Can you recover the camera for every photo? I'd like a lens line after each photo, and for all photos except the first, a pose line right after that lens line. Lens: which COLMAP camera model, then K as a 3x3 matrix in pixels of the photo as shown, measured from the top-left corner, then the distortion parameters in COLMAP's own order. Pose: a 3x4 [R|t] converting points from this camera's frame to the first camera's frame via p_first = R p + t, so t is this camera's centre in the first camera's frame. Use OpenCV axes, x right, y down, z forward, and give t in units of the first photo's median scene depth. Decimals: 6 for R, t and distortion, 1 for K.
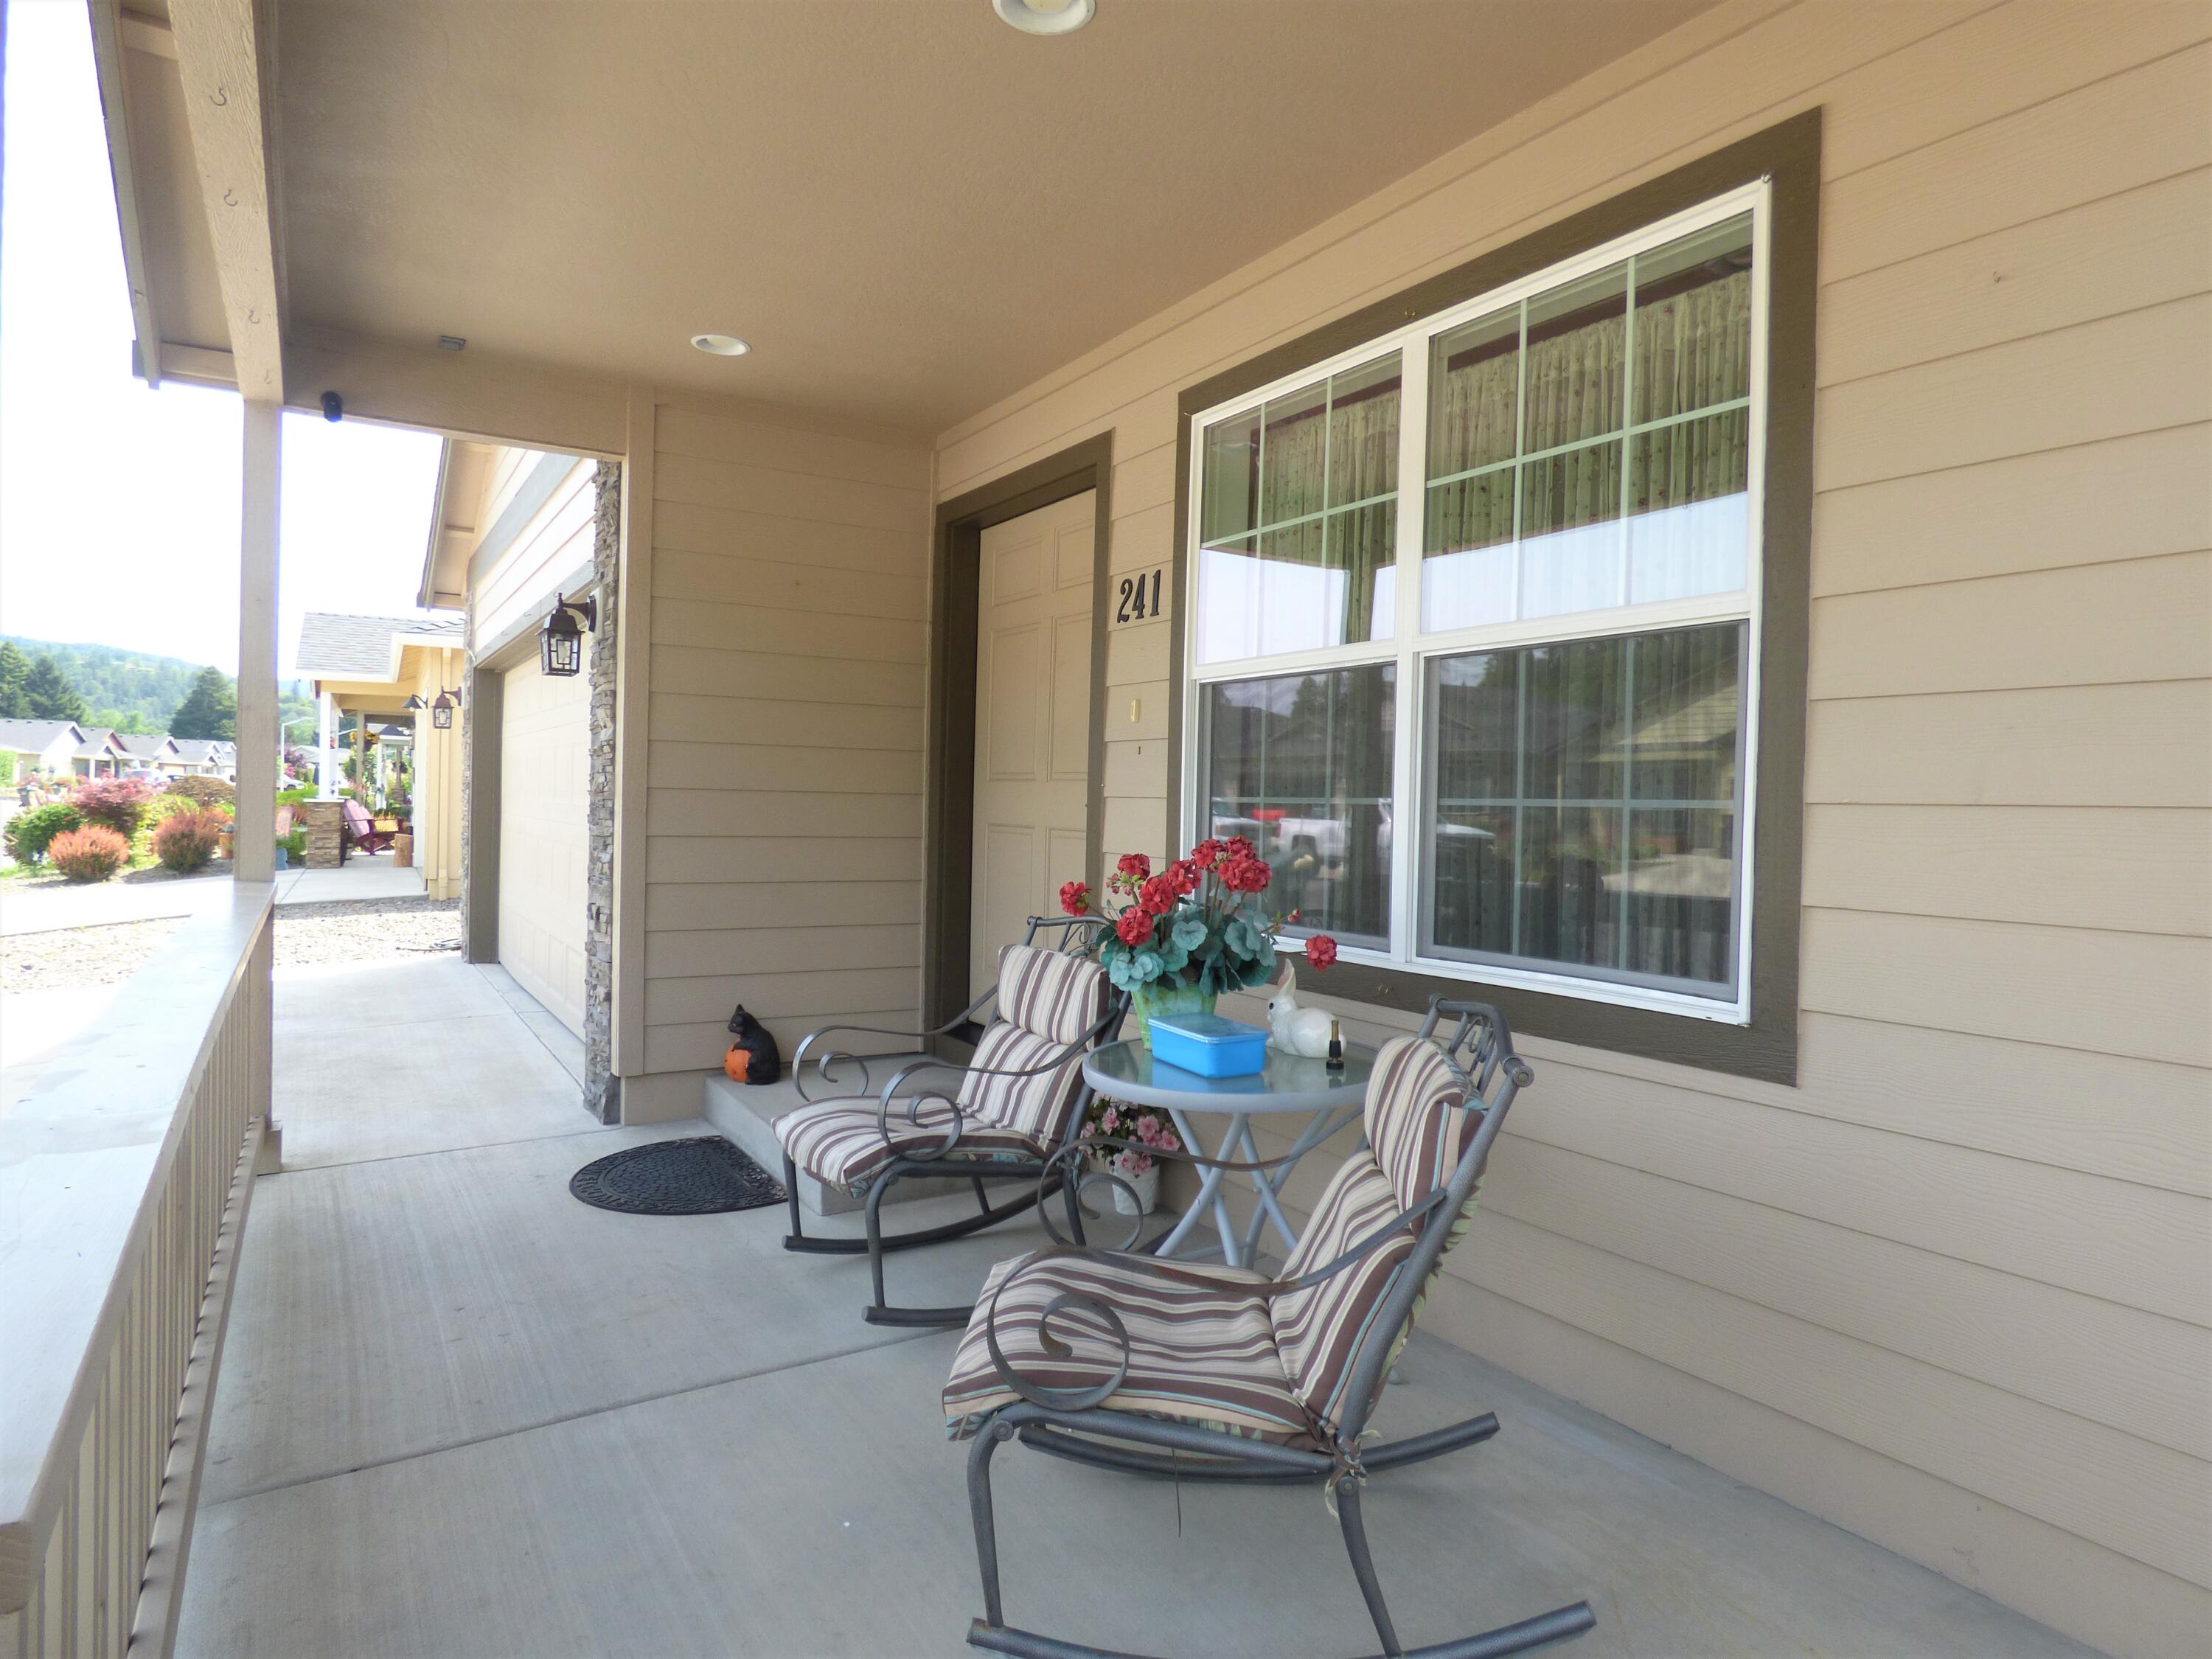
lens RADIAL K [[1313.3, 0, 1124.4], [0, 1313.3, 837.3], [0, 0, 1]] dist [-0.024988, 0.001687]
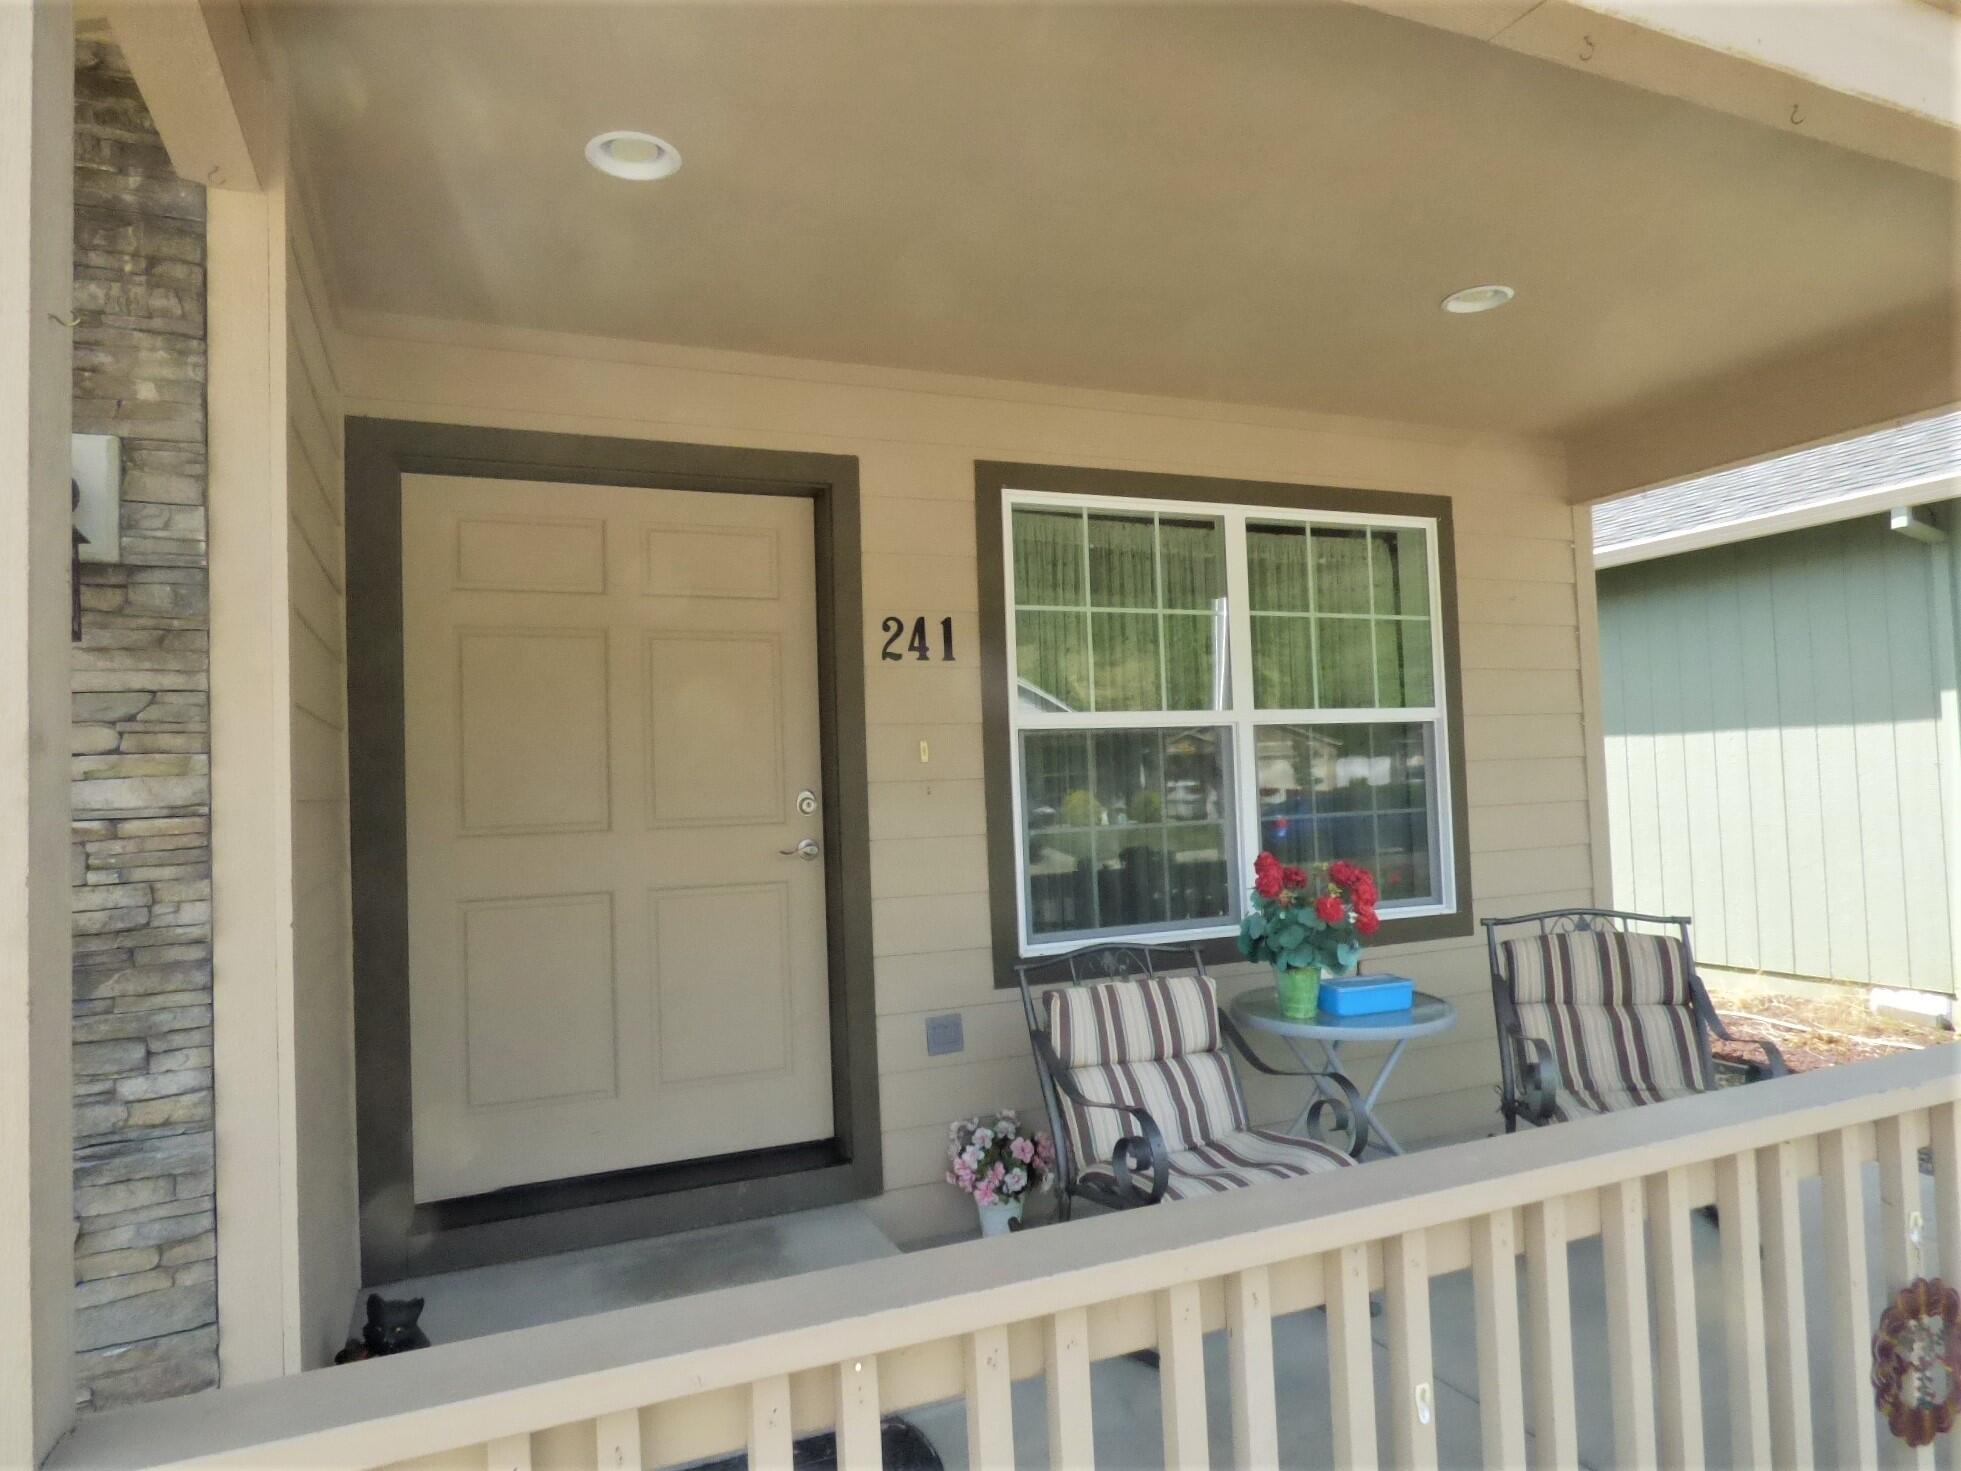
lens RADIAL K [[1164.3, 0, 996.8], [0, 1164.3, 742.5], [0, 0, 1]] dist [-0.024988, 0.001687]
pose [[0.165485, 0.009434, 0.986167, -0.879329], [0.070218, 0.997304, -0.021323, -0.082411], [-0.983709, 0.072775, 0.164377, 0.820112]]
